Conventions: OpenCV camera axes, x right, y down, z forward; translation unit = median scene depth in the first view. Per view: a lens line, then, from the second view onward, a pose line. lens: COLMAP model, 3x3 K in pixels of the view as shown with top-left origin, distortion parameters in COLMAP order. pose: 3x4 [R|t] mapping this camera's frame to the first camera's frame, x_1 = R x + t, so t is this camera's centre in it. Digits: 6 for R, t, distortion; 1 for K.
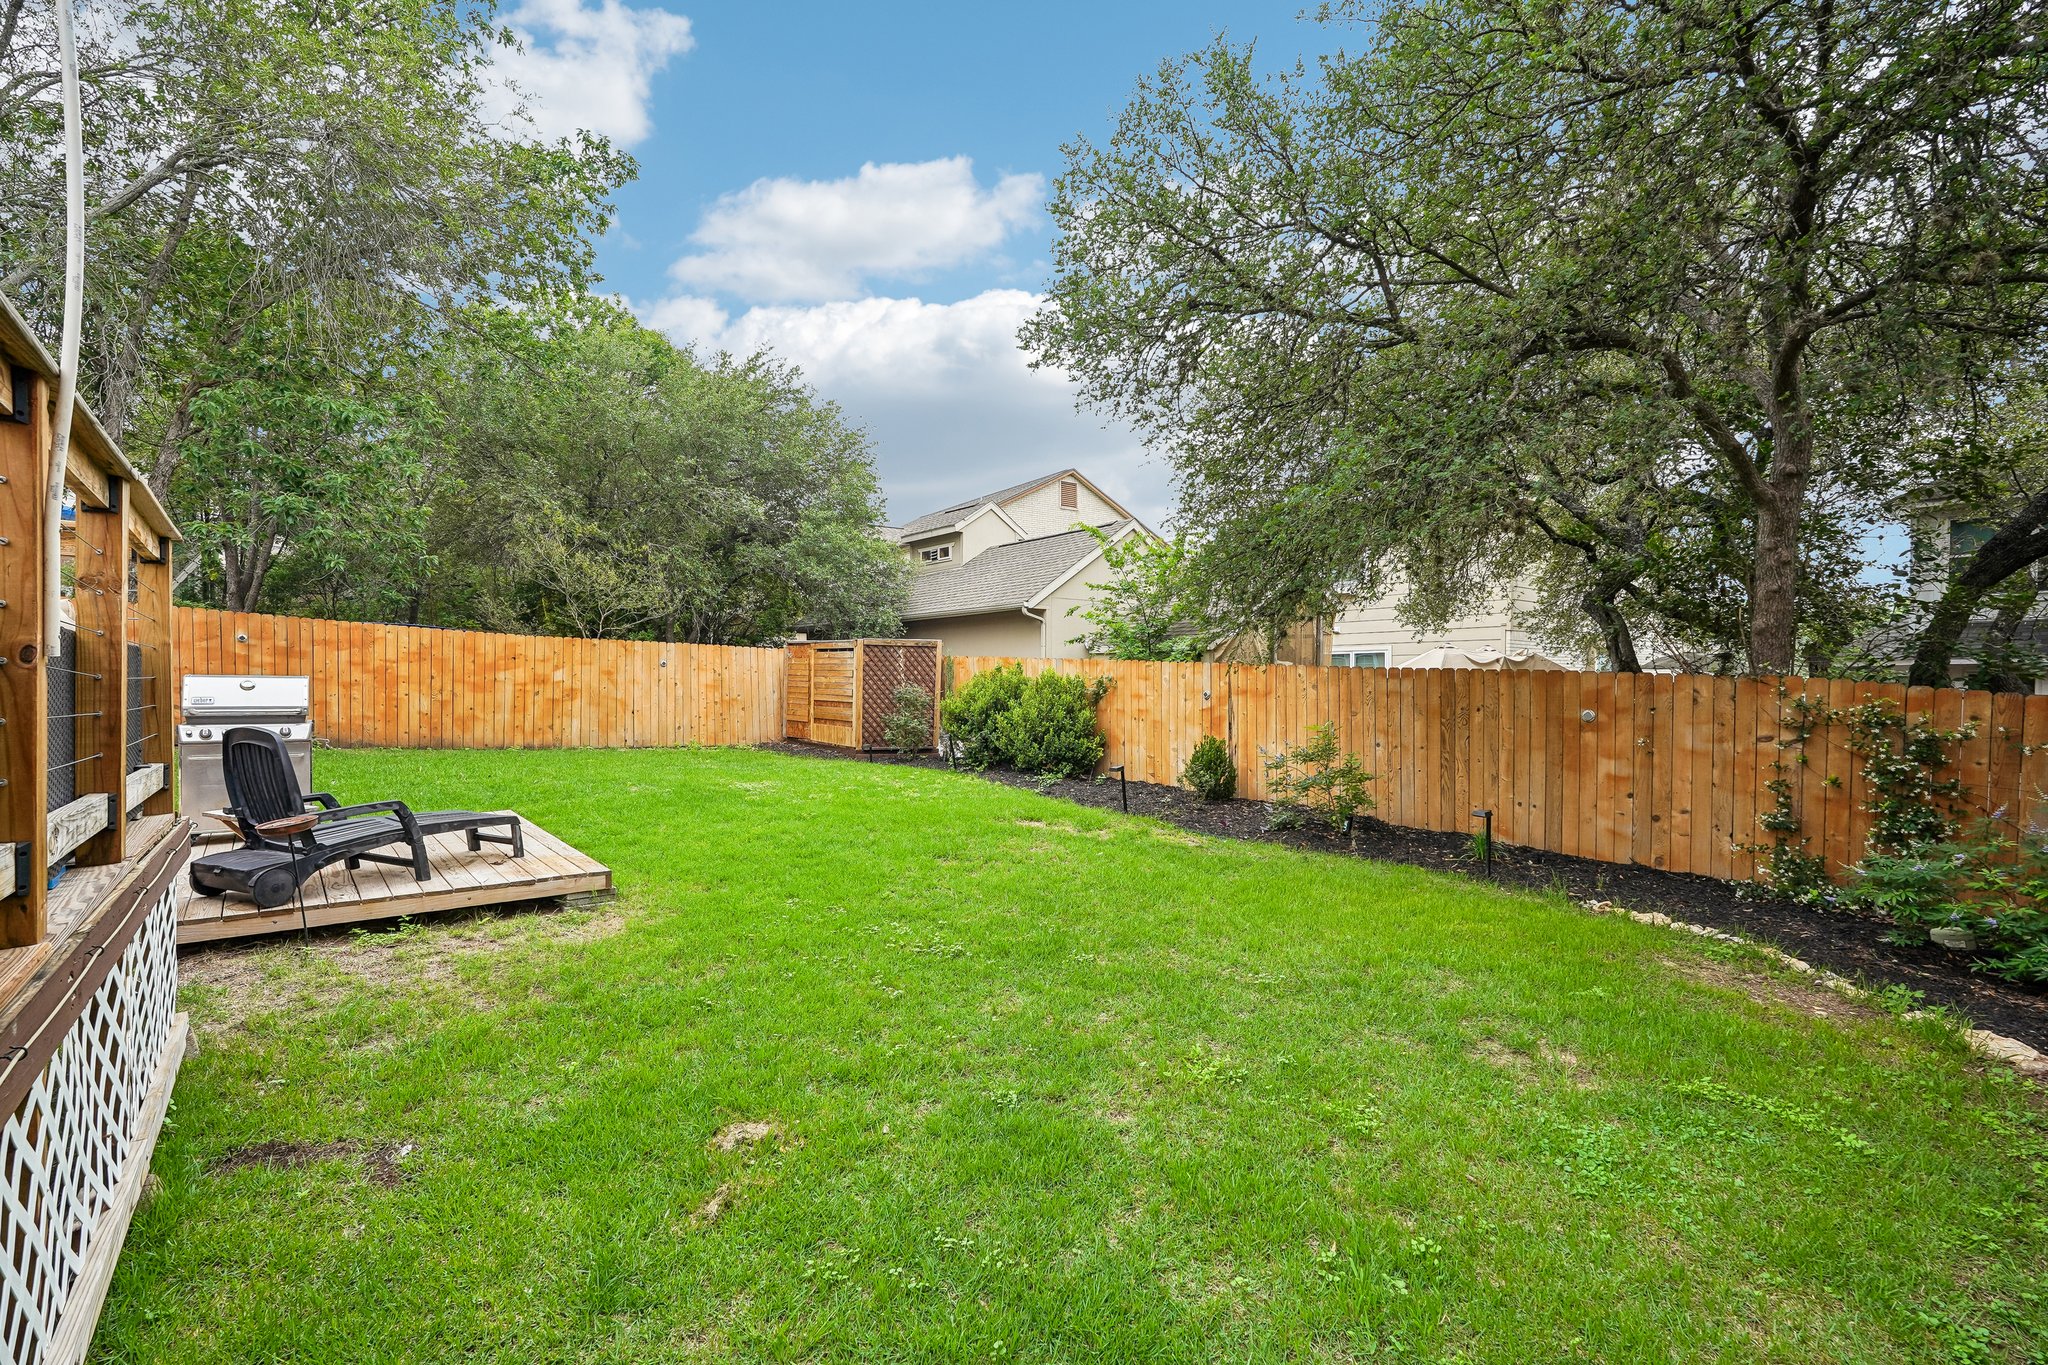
lens RADIAL K [[910.4, 0, 1012.1], [0, 910.4, 669.1], [0, 0, 1]] dist [-0.001741, 0.000775]
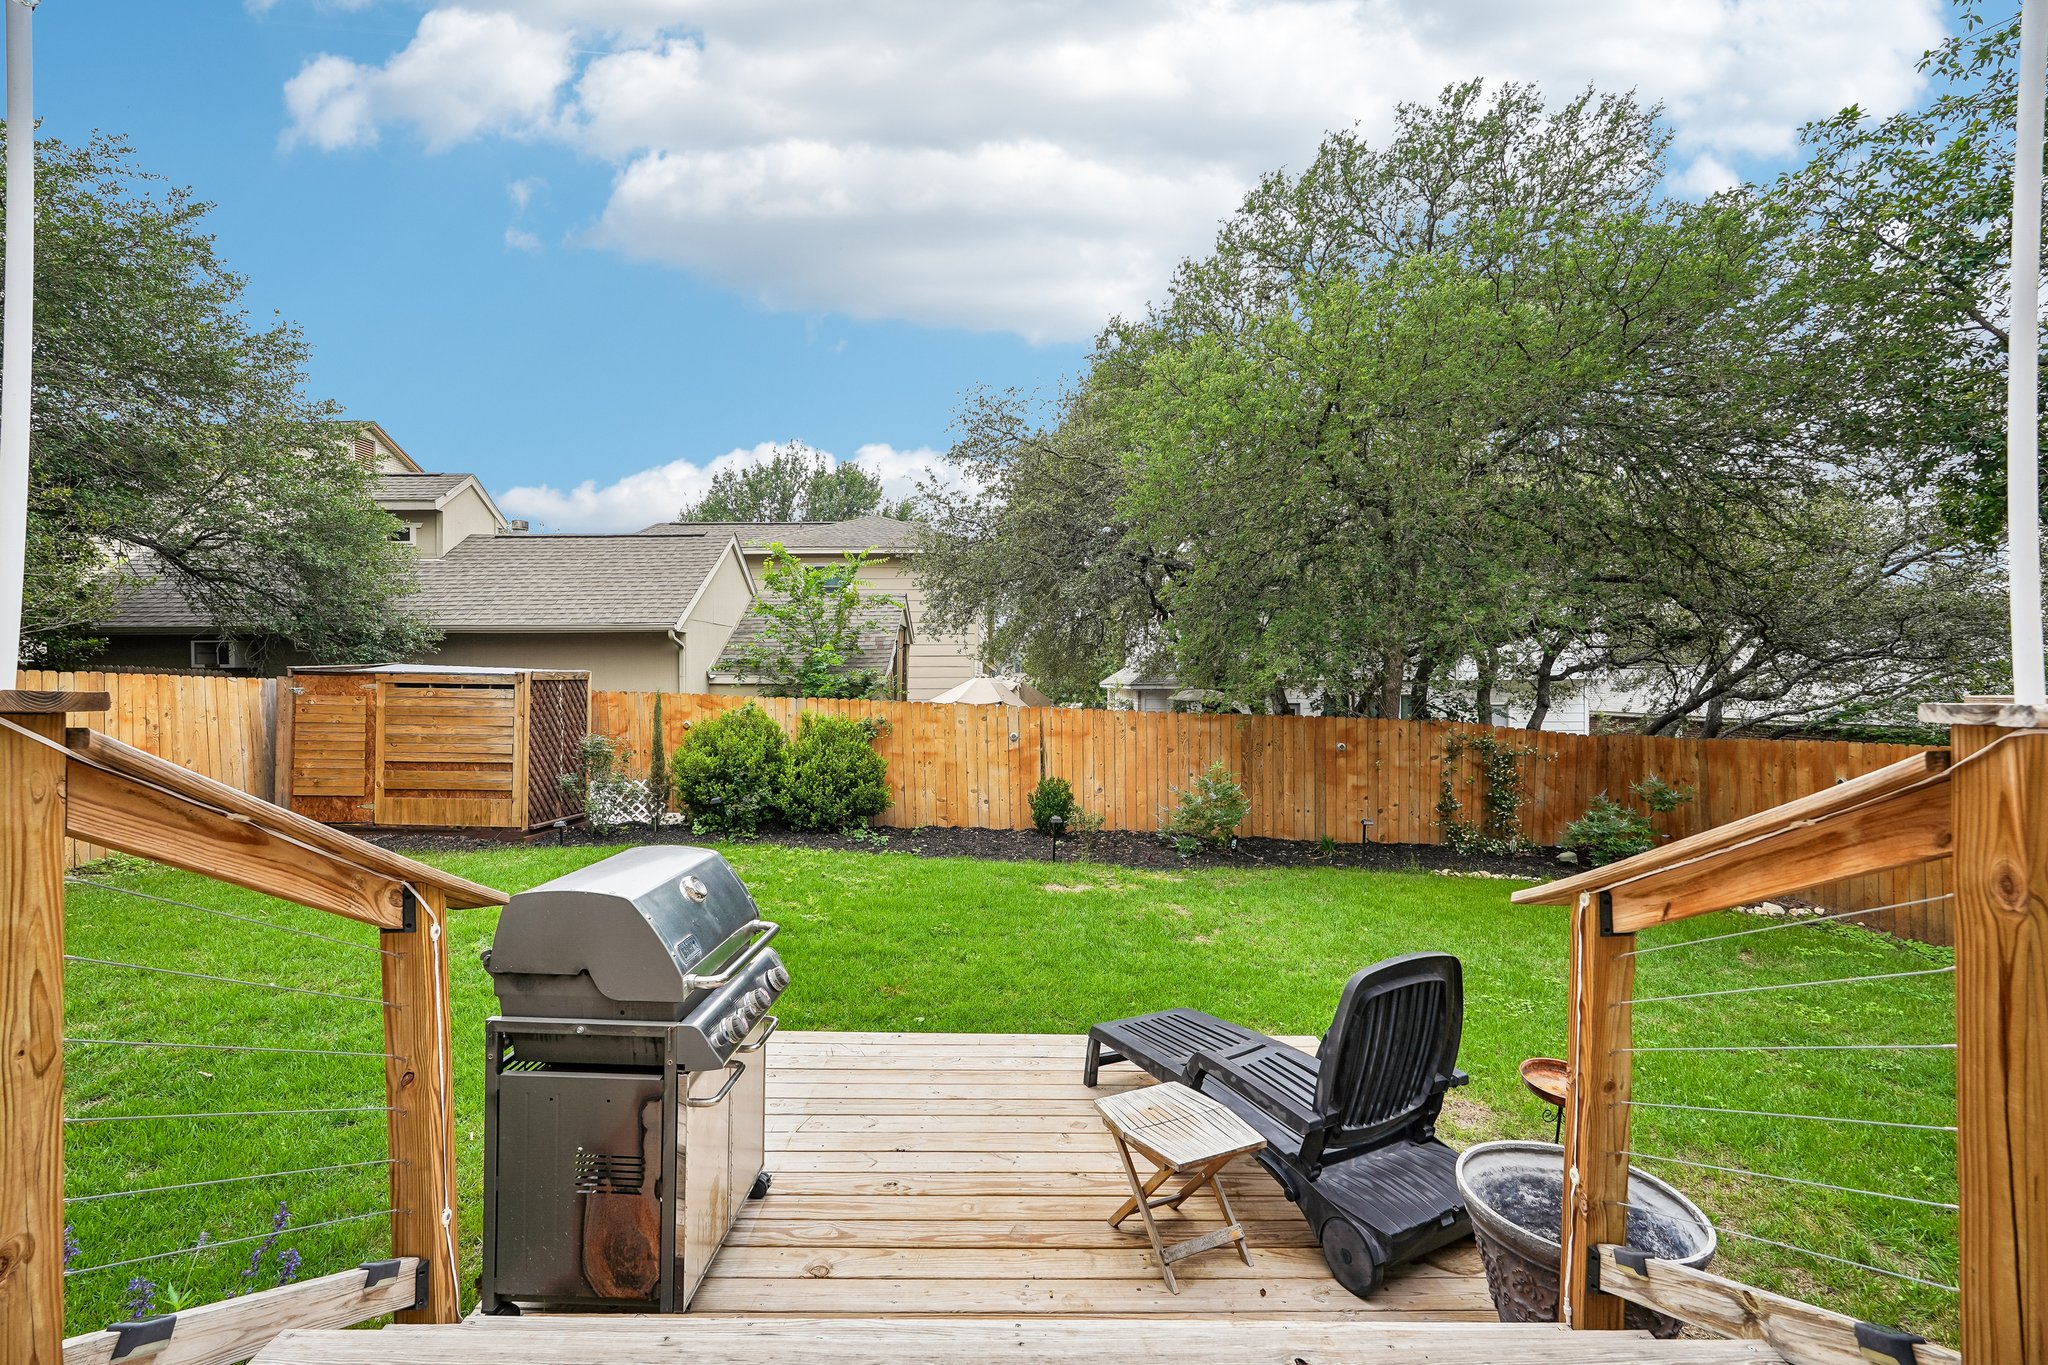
lens RADIAL K [[915.6, 0, 1017.5], [0, 915.6, 686.1], [0, 0, 1]] dist [-0.007024, 0.000199]
pose [[0.626953, -0.003914, 0.779047, -0.644905], [-0.008527, 0.999893, 0.011886, -0.045944], [-0.779010, -0.014094, 0.626853, 0.355313]]
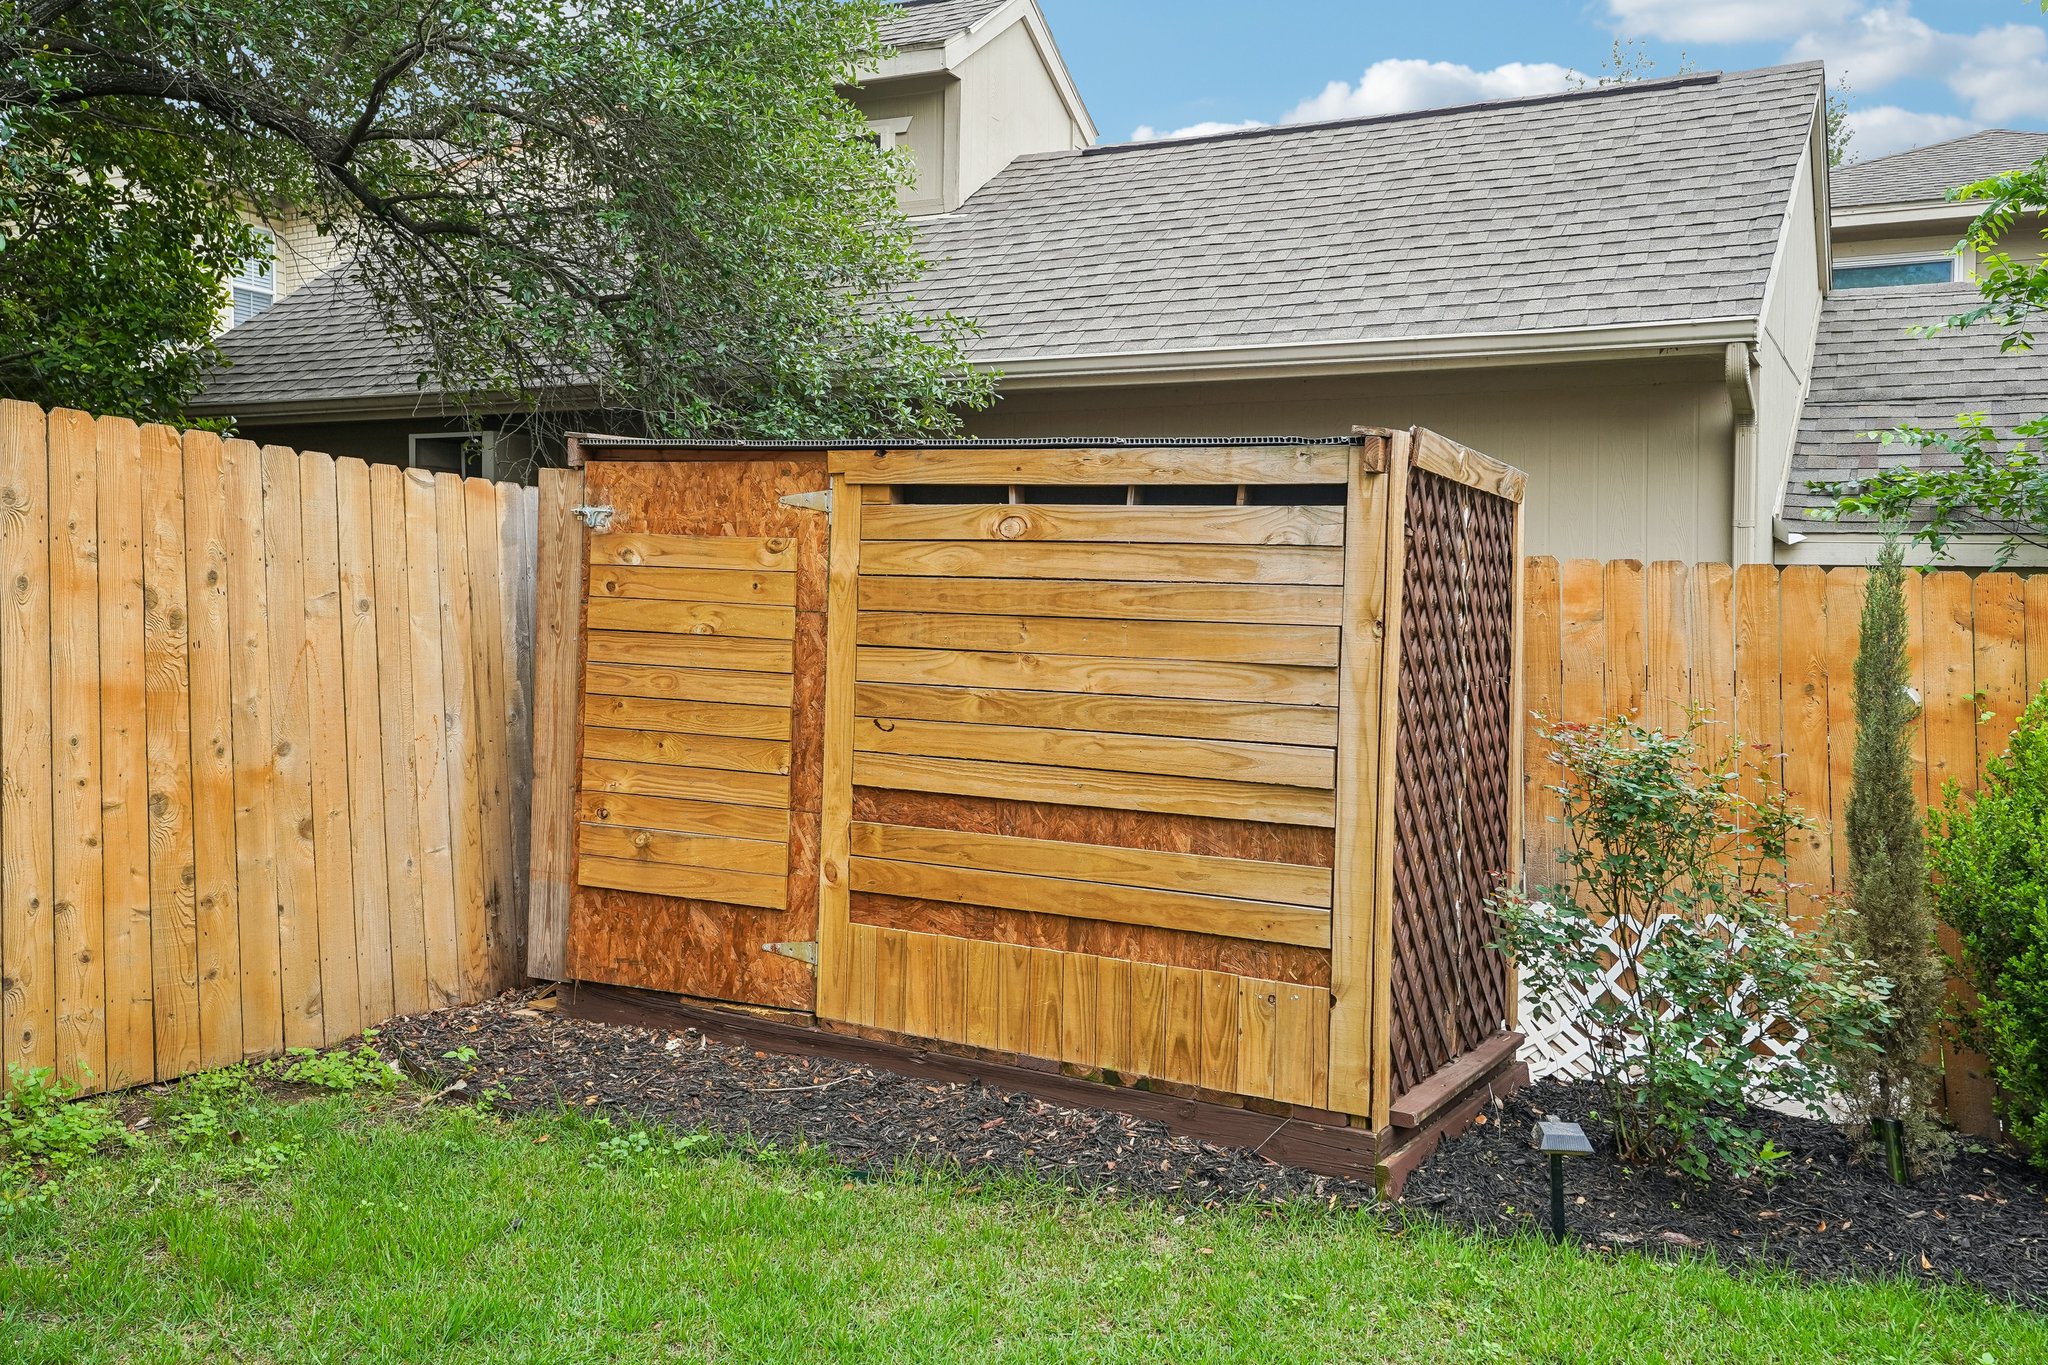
lens RADIAL K [[1759.8, 0, 1024.0], [0, 1759.8, 682.5], [0, 0, 1]] dist [-0.015204, -0.003424]
pose [[0.910760, 0.002850, 0.412927, -0.474613], [-0.025302, 0.998482, 0.048915, -0.003584], [-0.412161, -0.054998, 0.909449, 1.006628]]
